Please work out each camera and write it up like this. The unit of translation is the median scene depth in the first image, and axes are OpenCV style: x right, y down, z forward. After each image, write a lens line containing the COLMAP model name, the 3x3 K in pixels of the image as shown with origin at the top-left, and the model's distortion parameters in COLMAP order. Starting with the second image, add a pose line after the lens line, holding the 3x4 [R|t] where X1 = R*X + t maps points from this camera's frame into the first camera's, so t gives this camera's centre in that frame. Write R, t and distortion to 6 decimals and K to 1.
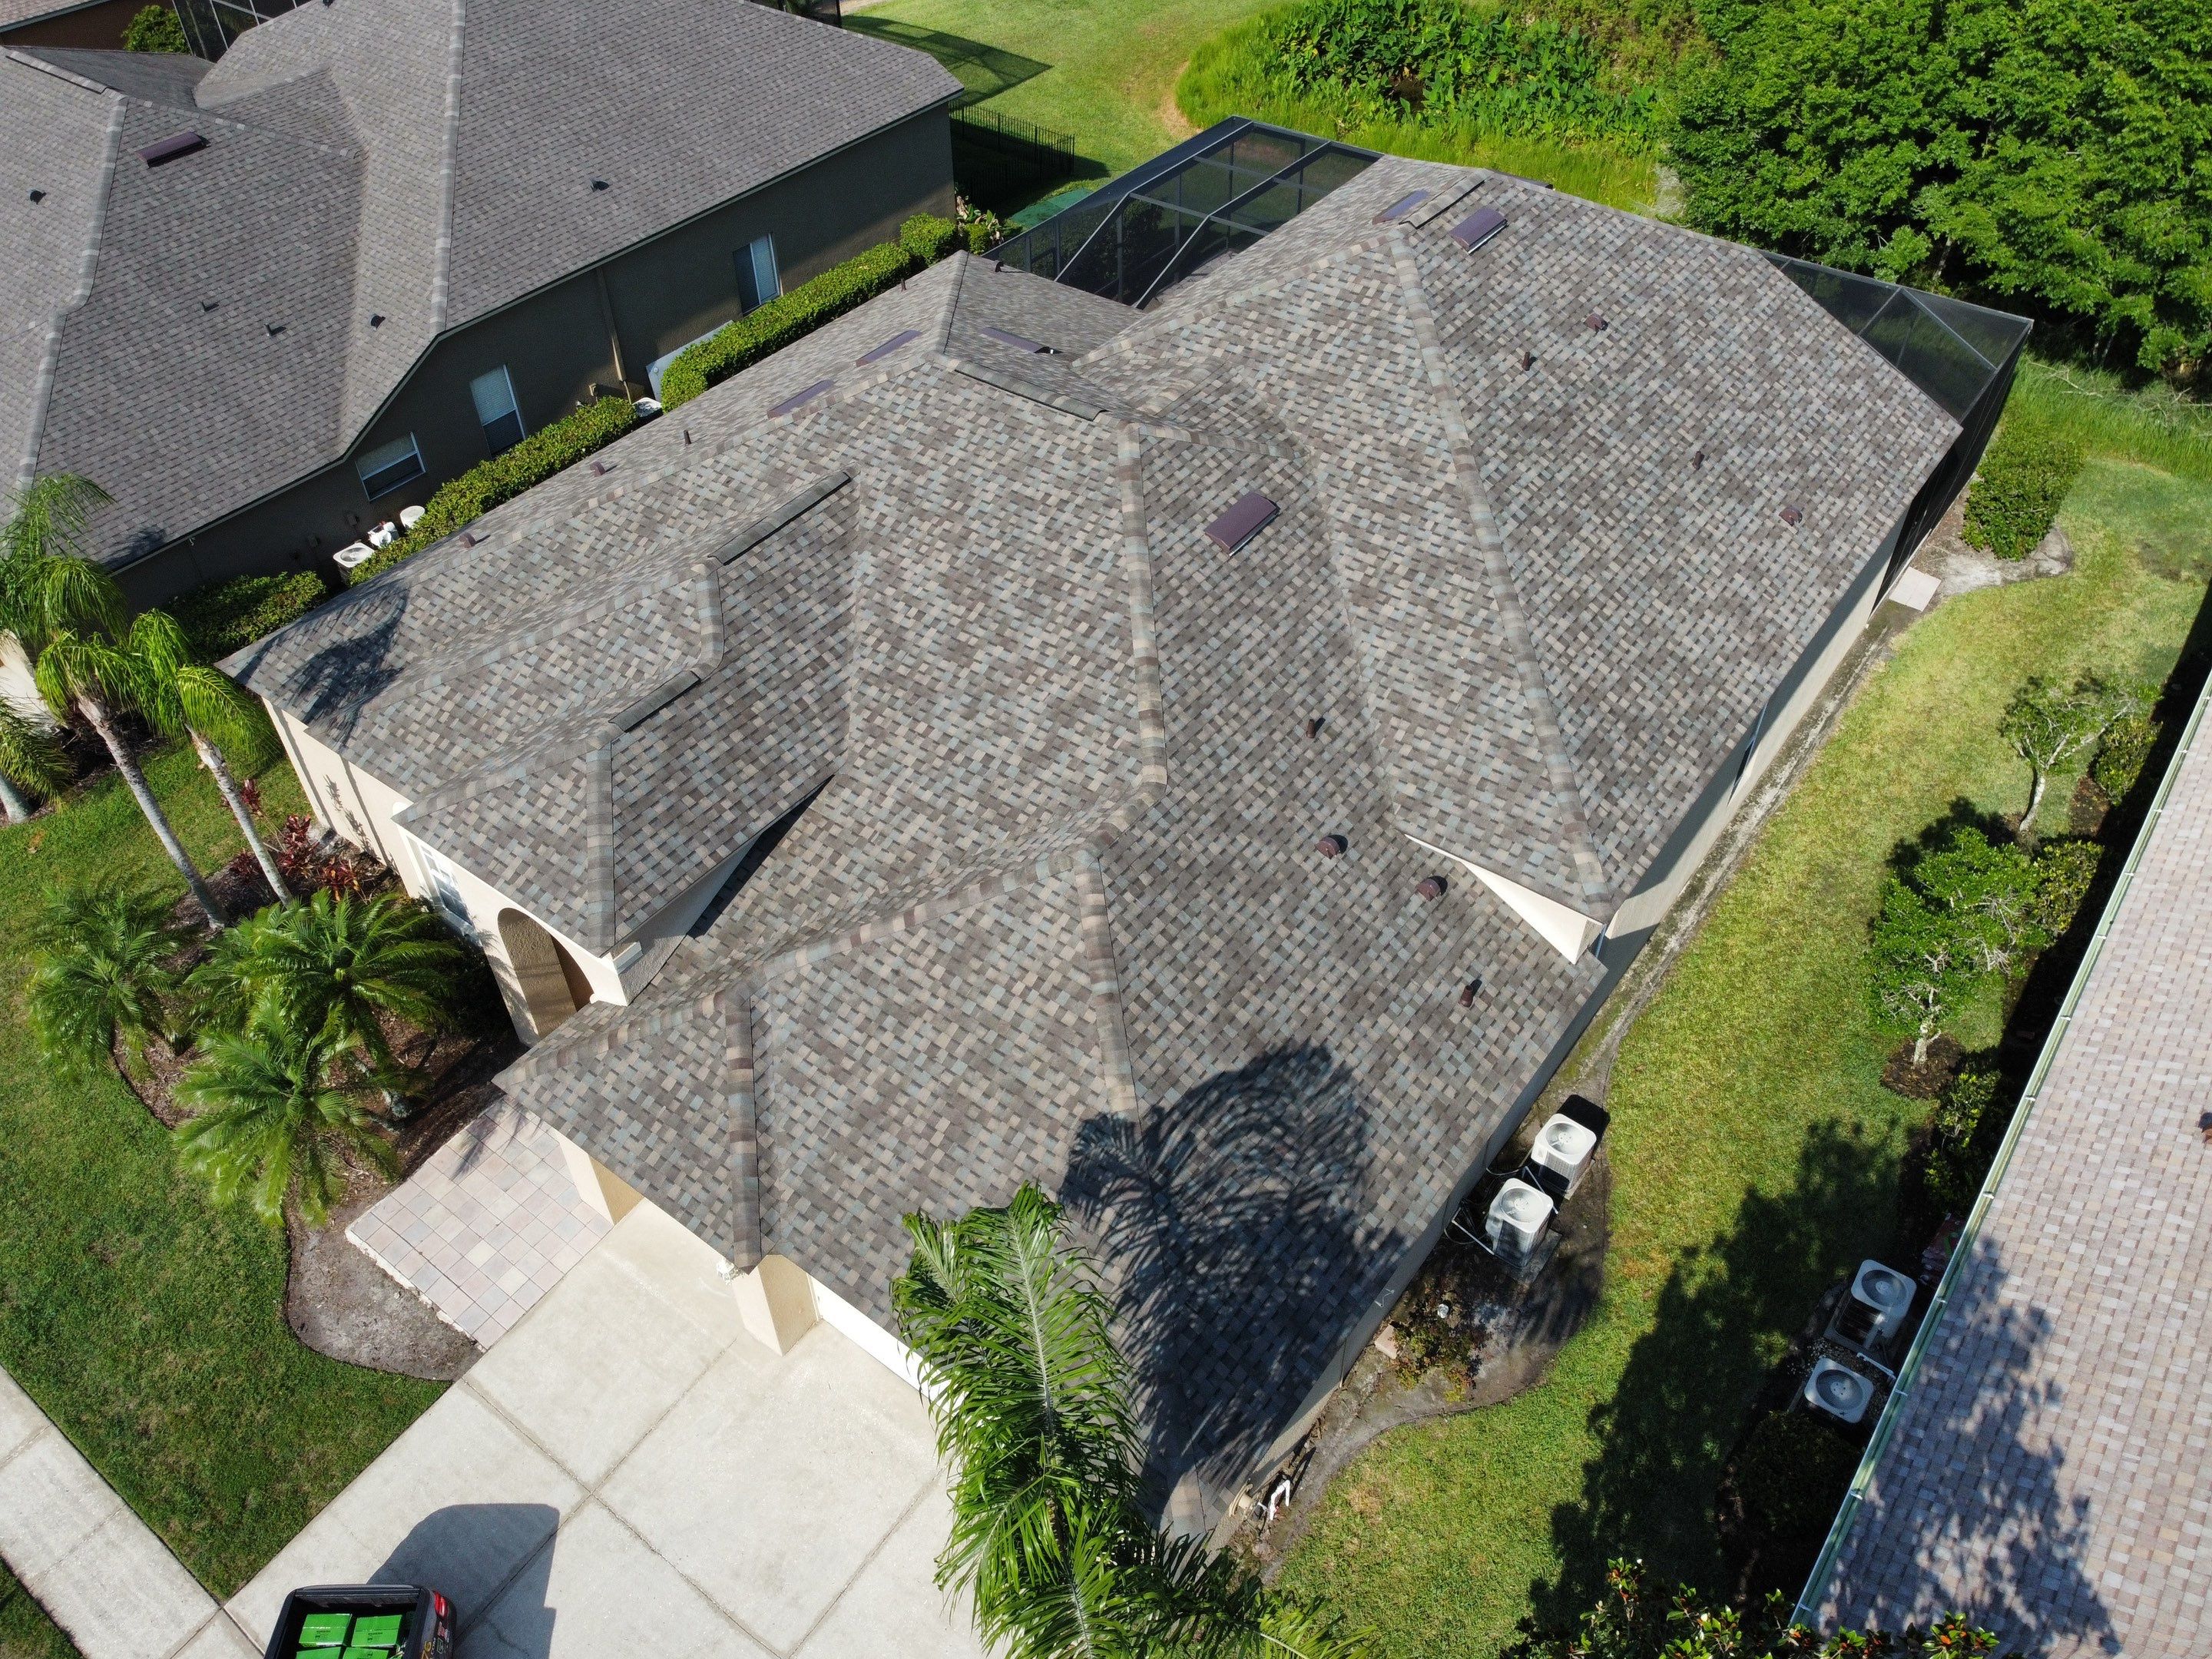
lens RADIAL K [[1682.3, 0, 1070.9], [0, 1682.3, 813.6], [0, 0, 1]] dist [-0.001133, -0.038093]
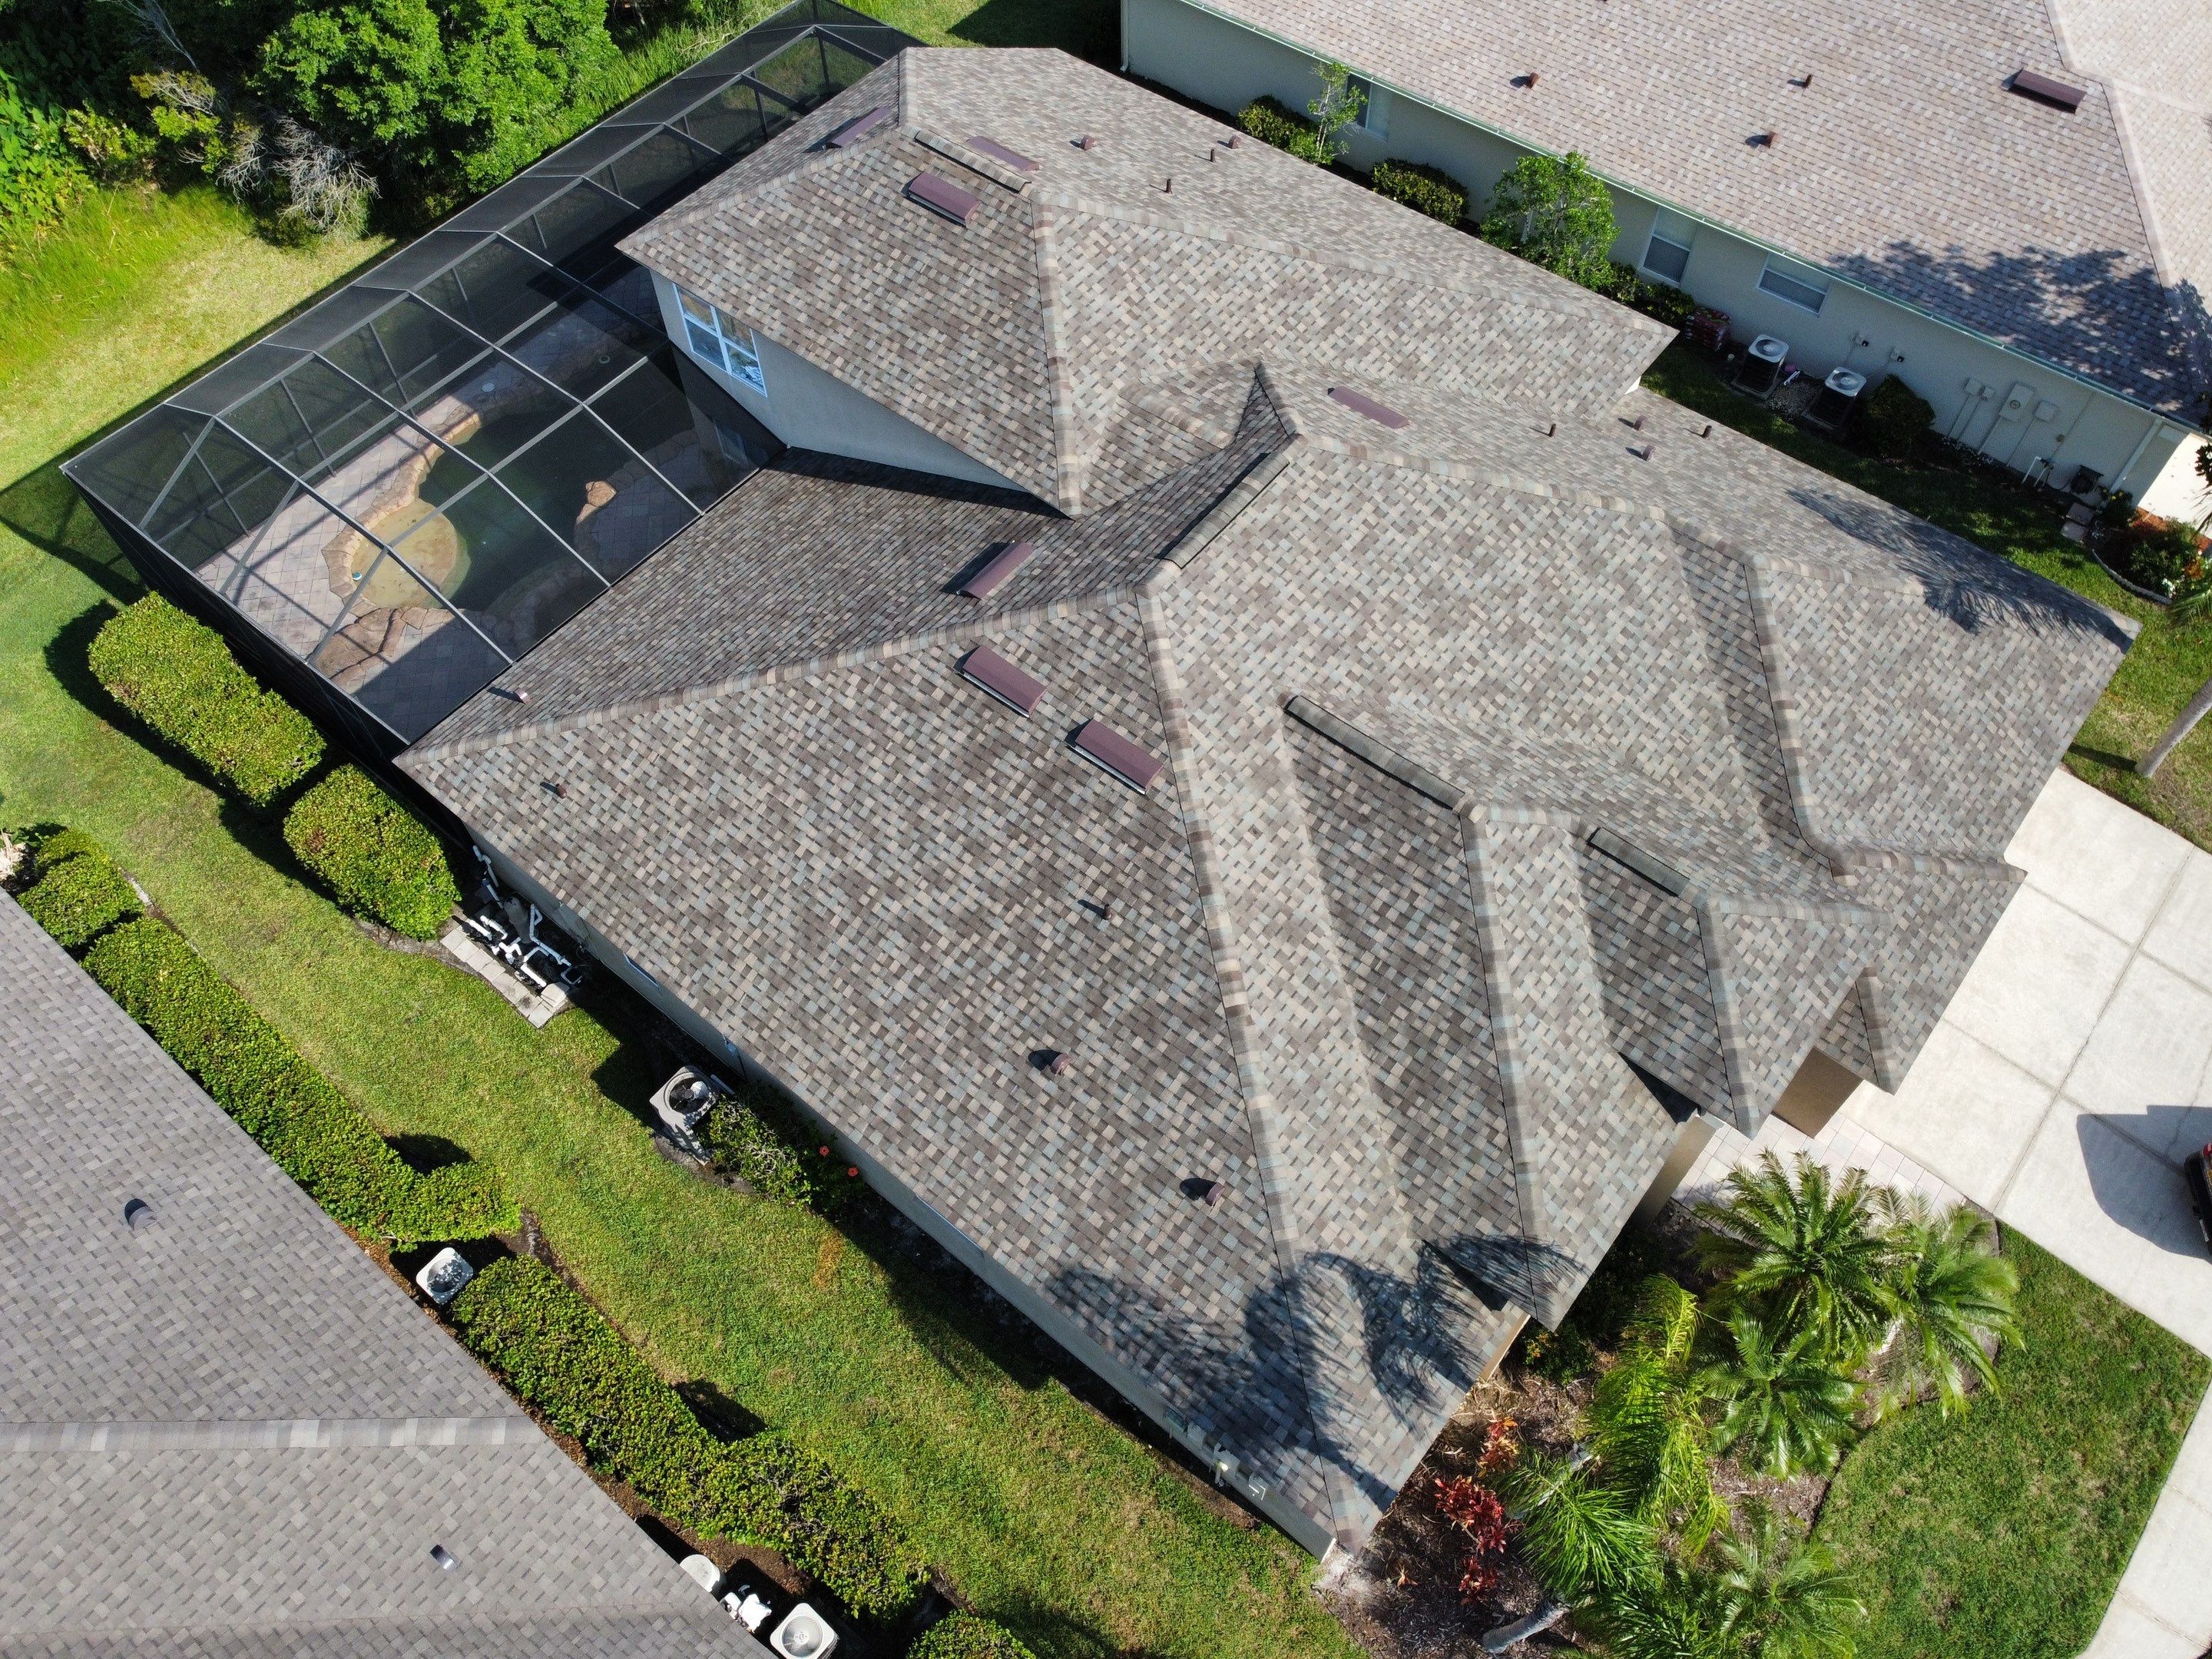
lens RADIAL K [[1655.6, 0, 1064.7], [0, 1655.6, 814.2], [0, 0, 1]] dist [0.025473, -0.056590]
pose [[0.038863, -0.818315, 0.573455, -0.773292], [0.705782, 0.428733, 0.563967, -0.842602], [-0.707362, 0.382817, 0.594214, 0.622794]]
